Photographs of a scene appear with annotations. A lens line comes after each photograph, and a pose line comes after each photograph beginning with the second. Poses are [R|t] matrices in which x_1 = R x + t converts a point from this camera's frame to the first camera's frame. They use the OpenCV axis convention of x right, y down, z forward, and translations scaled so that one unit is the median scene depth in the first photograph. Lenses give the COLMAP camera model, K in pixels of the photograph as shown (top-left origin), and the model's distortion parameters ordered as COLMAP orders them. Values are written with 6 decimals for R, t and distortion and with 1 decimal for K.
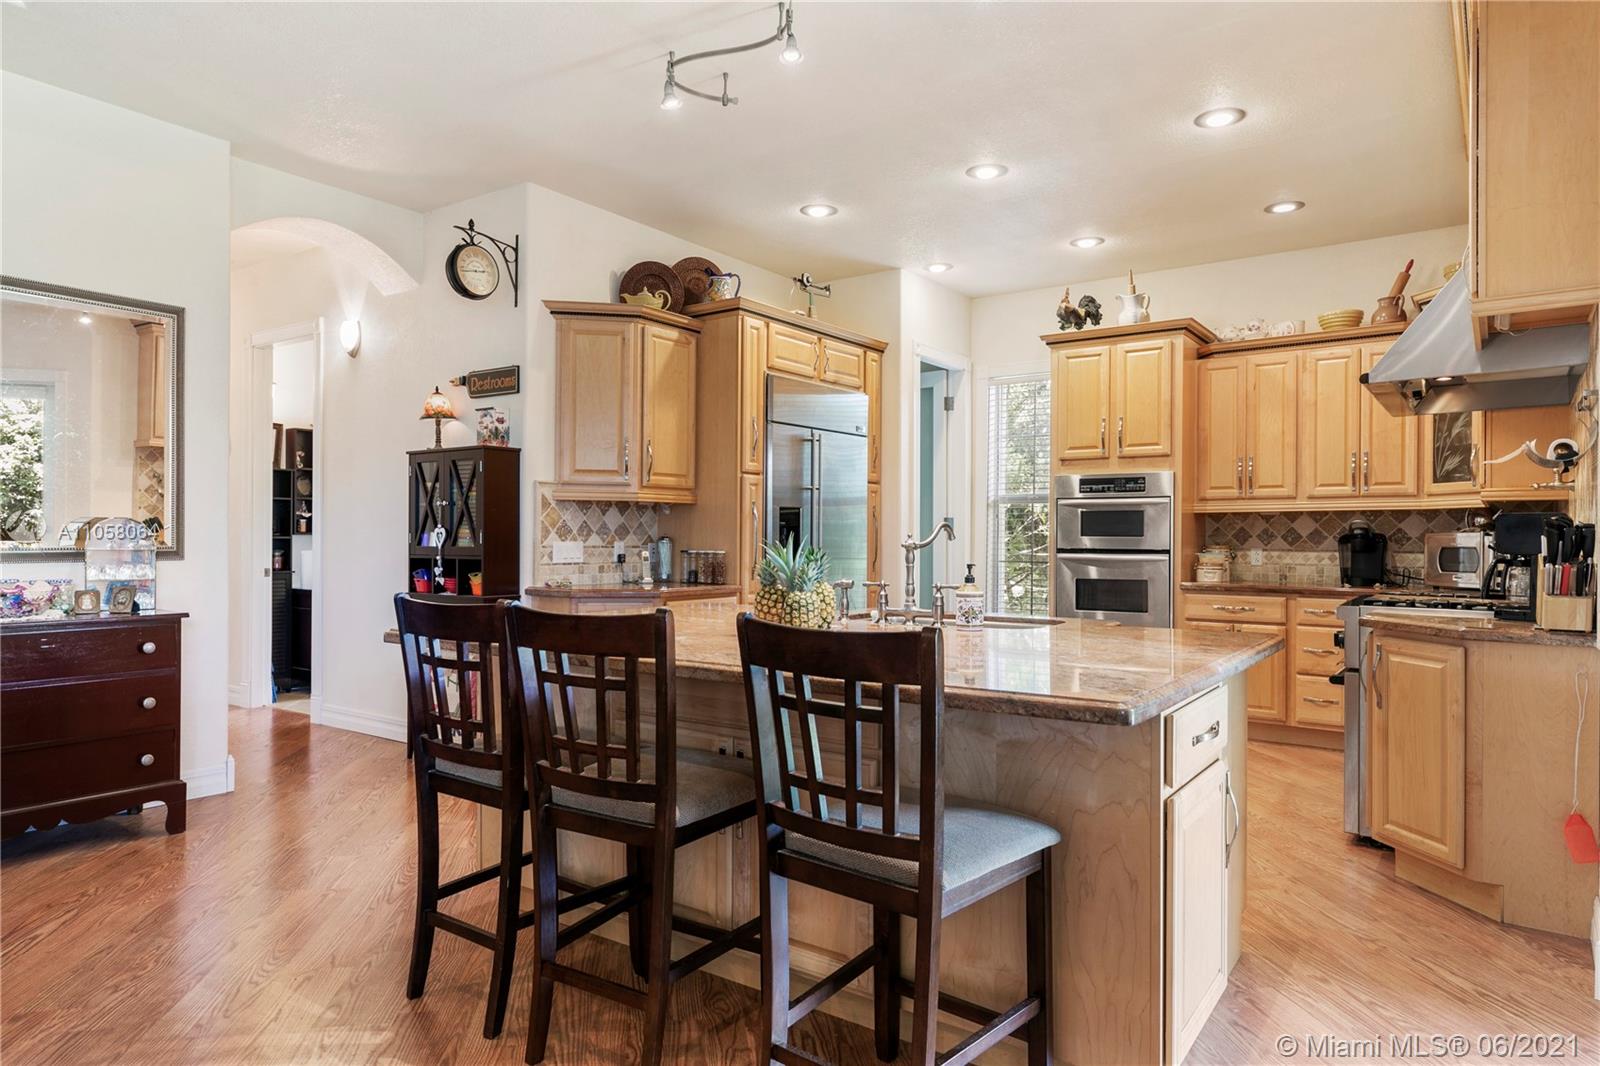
lens RADIAL K [[972.2, 0, 796.0], [0, 972.2, 537.6], [0, 0, 1]] dist [0.002931, 0.001835]
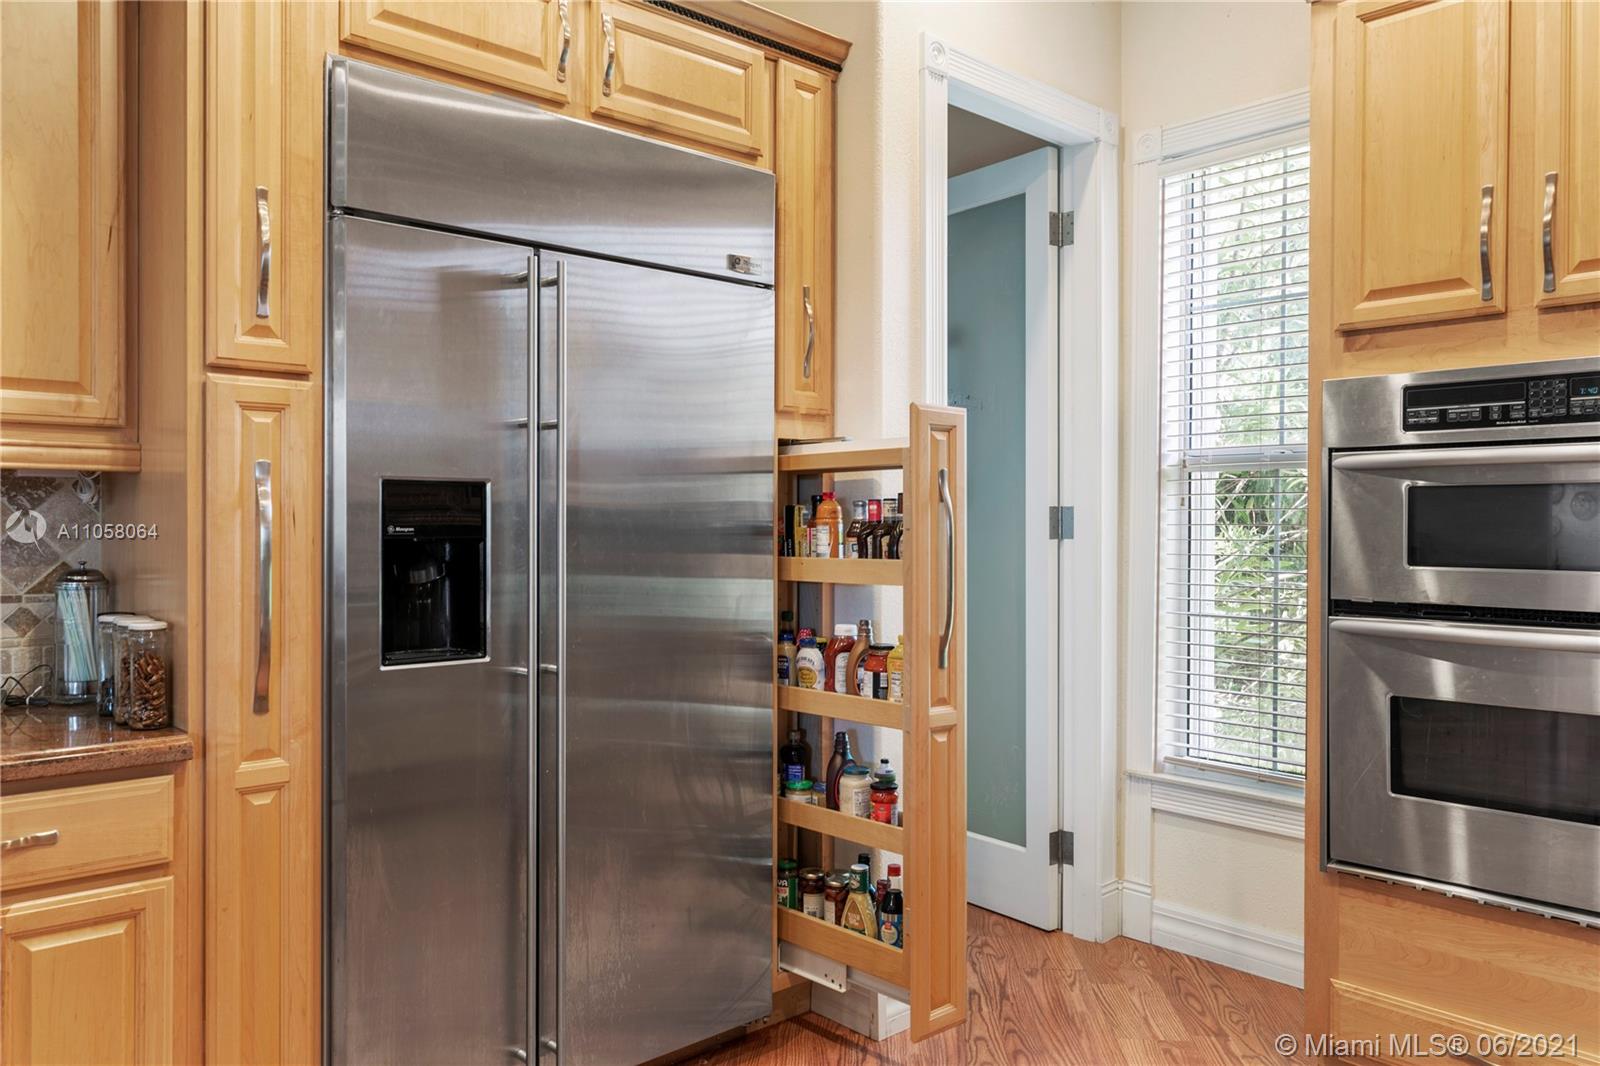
lens RADIAL K [[1175.7, 0, 793.0], [0, 1175.7, 531.3], [0, 0, 1]] dist [-0.000678, 0.006242]
pose [[0.978590, -0.000271, -0.205820, 0.190656], [0.001021, 0.999993, 0.003537, -0.015543], [0.205818, -0.003672, 0.978583, 0.632627]]
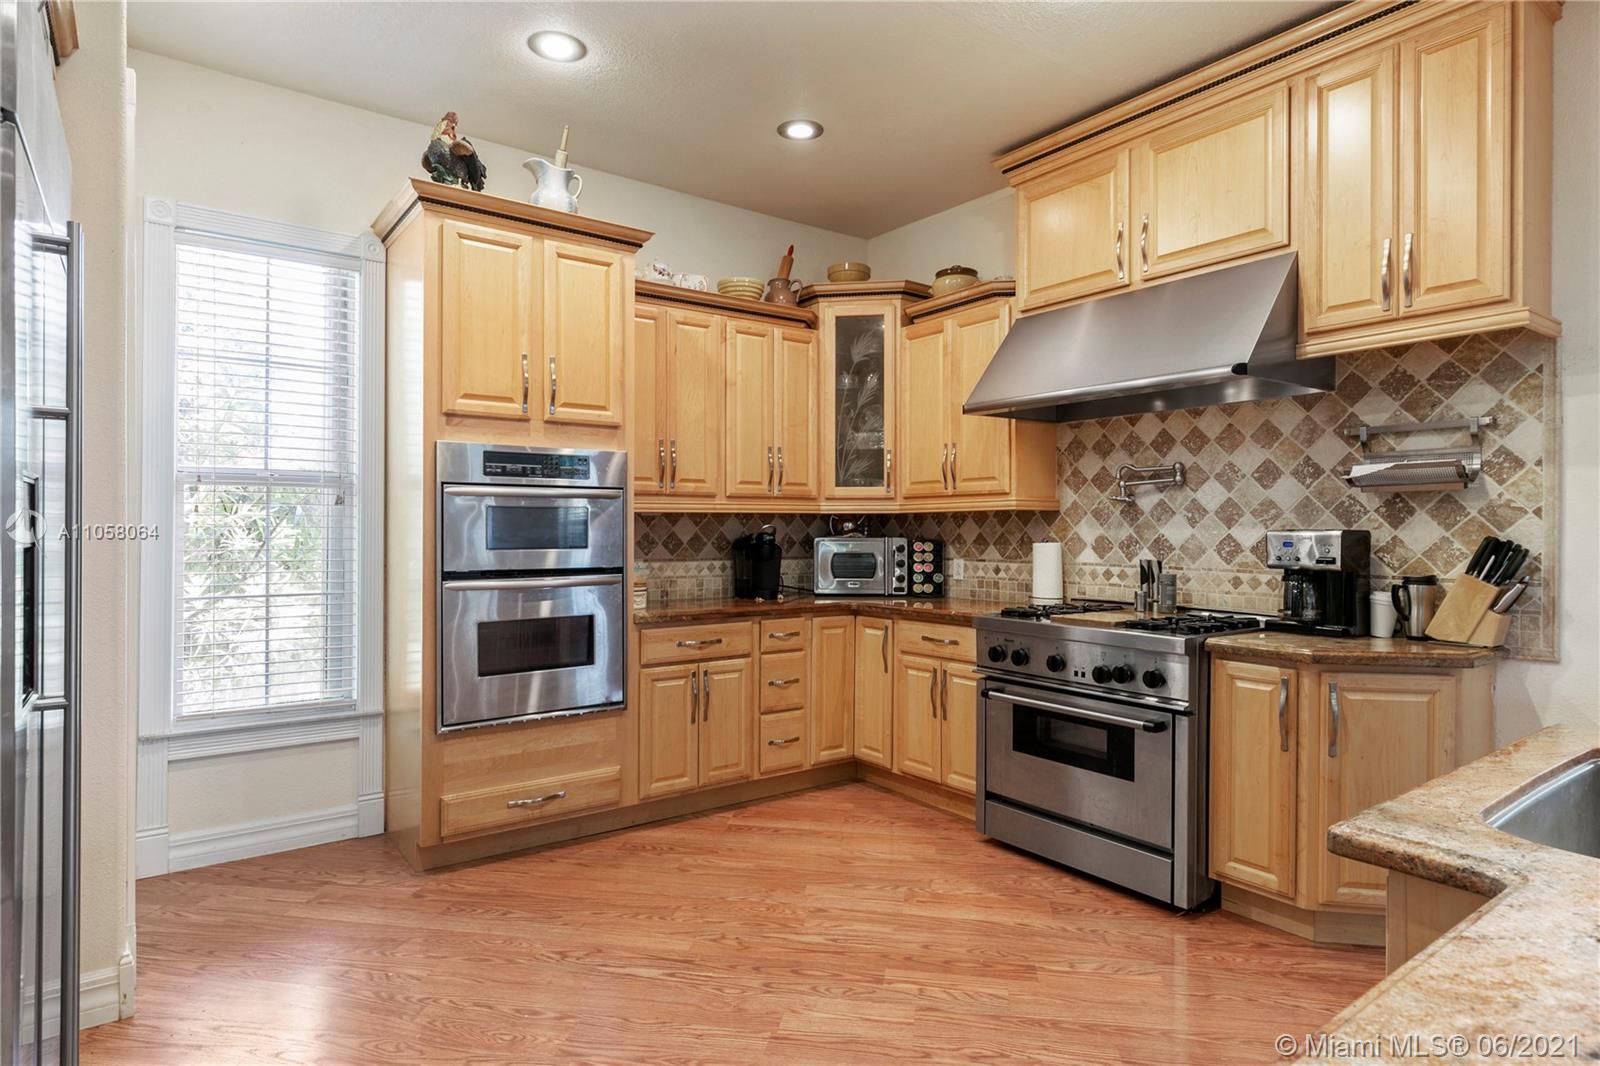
lens RADIAL K [[887.3, 0, 799.5], [0, 887.3, 532.9], [0, 0, 1]] dist [0.015307, -0.001839]
pose [[0.302021, -0.010031, 0.953249, -0.174081], [0.000853, 0.999947, 0.010252, -0.018228], [-0.953301, -0.002283, 0.302013, 0.721680]]
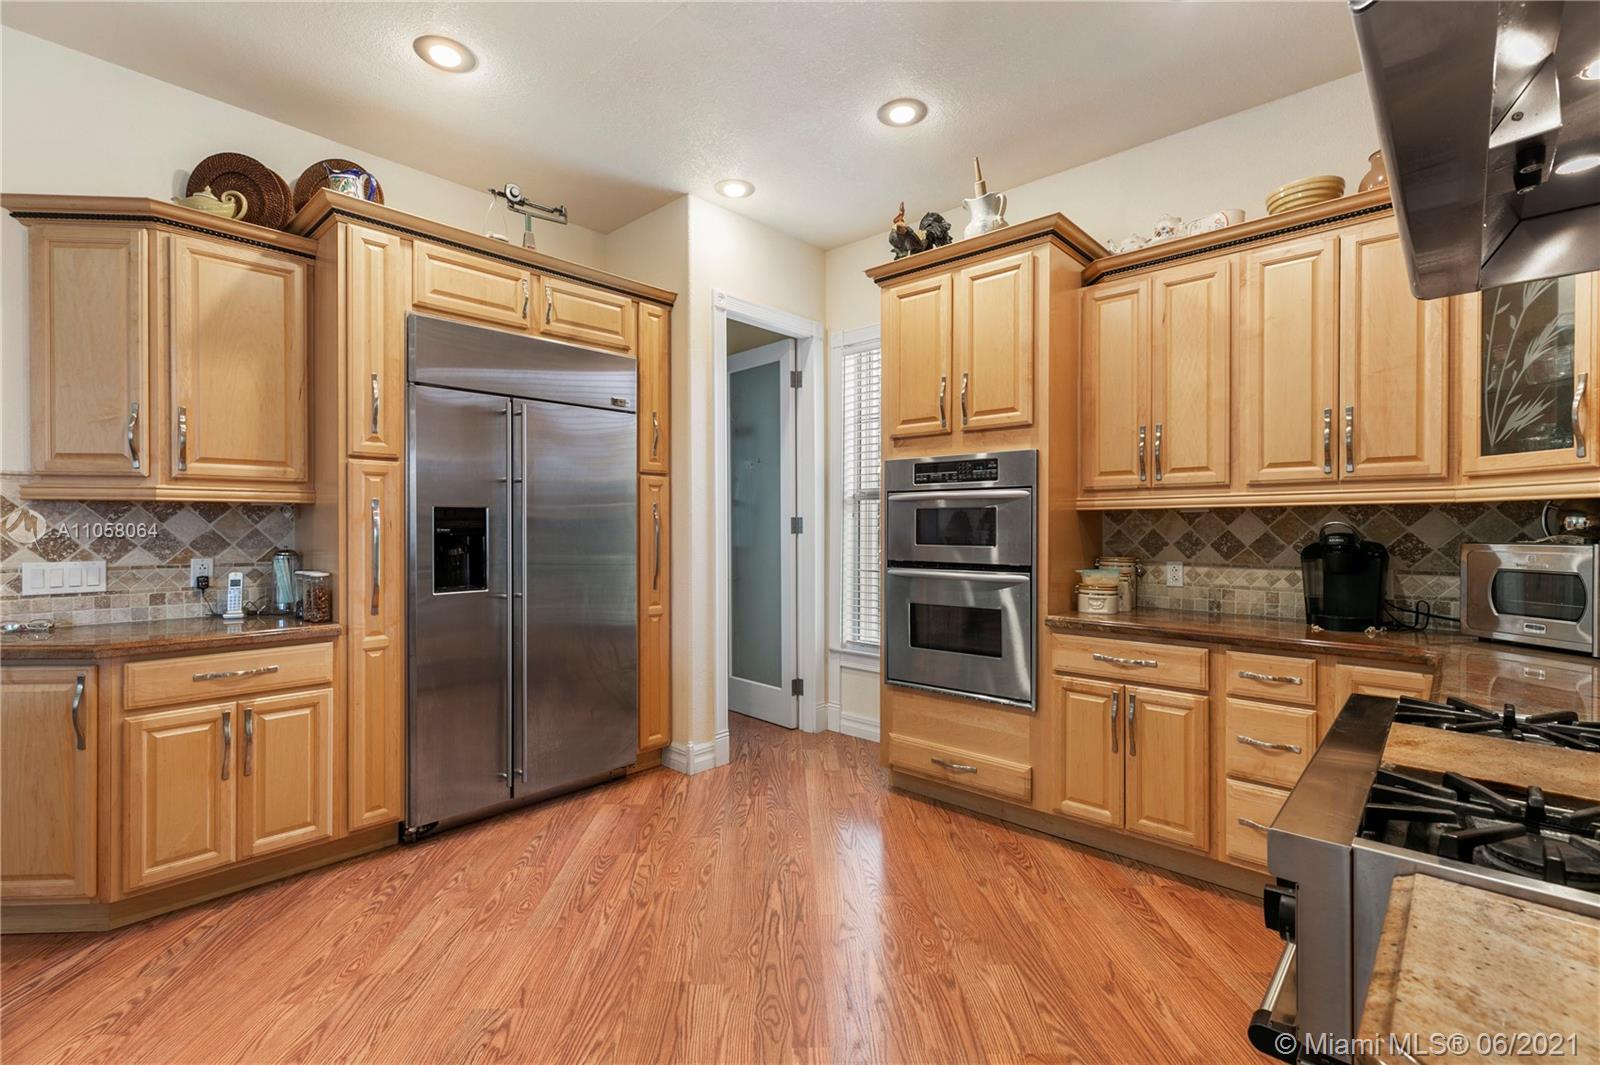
lens RADIAL K [[719.4, 0, 796.0], [0, 719.4, 529.3], [0, 0, 1]] dist [0.004733, 0.001063]
pose [[0.993237, -0.004528, -0.116014, 0.291493], [0.004769, 0.999987, 0.001796, -0.015157], [0.116005, -0.002337, 0.993246, 0.507251]]
